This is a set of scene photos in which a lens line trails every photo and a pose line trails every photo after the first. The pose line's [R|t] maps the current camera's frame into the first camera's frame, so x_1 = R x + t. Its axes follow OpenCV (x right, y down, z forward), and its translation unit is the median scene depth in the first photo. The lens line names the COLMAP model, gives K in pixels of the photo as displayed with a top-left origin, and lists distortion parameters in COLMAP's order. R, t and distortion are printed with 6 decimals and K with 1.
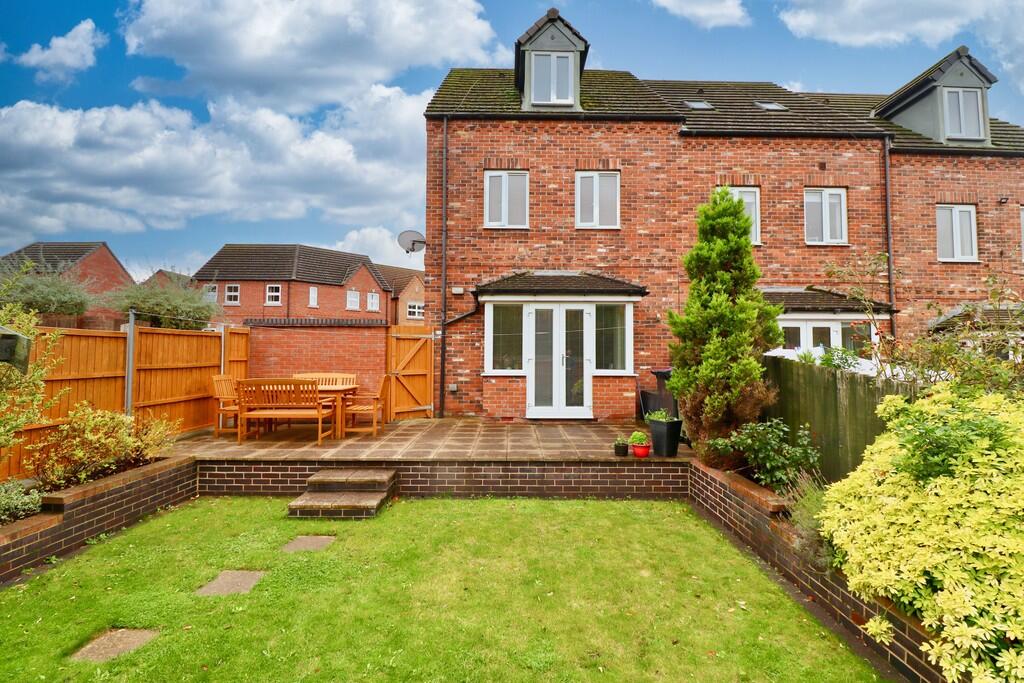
lens RADIAL K [[479.1, 0, 512.3], [0, 479.1, 339.4], [0, 0, 1]] dist [-0.014421, -0.001002]
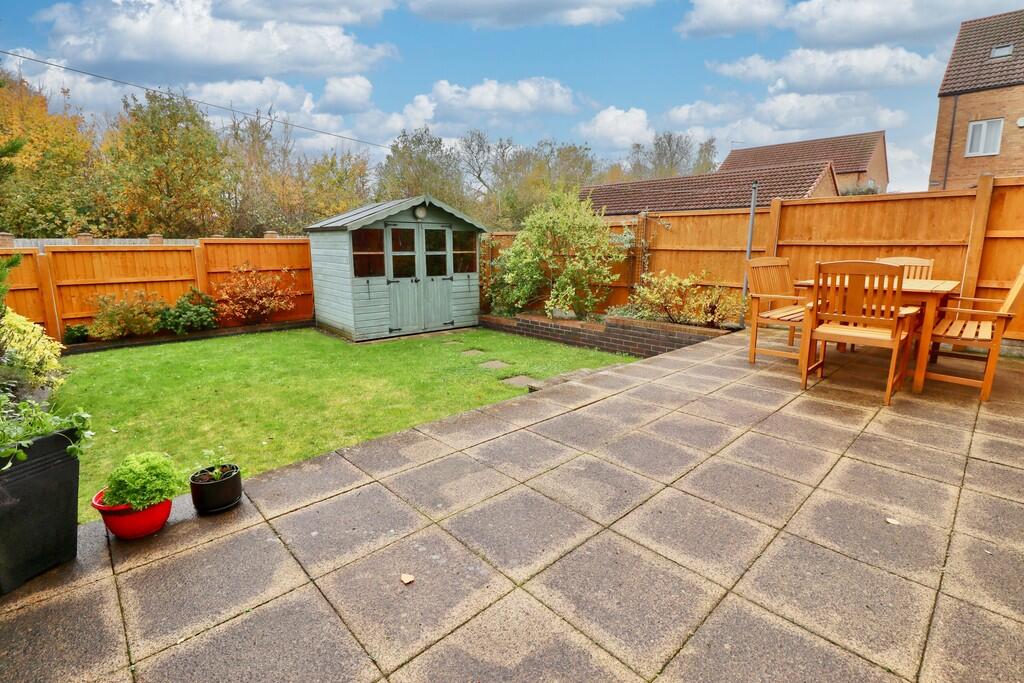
lens RADIAL K [[479.1, 0, 513.5], [0, 479.1, 338.7], [0, 0, 1]] dist [-0.014421, -0.001002]
pose [[-0.725220, 0.122454, -0.677540, 0.445223], [0.014990, 0.986632, 0.162272, 0.132933], [0.688354, 0.107526, -0.717361, 2.048737]]
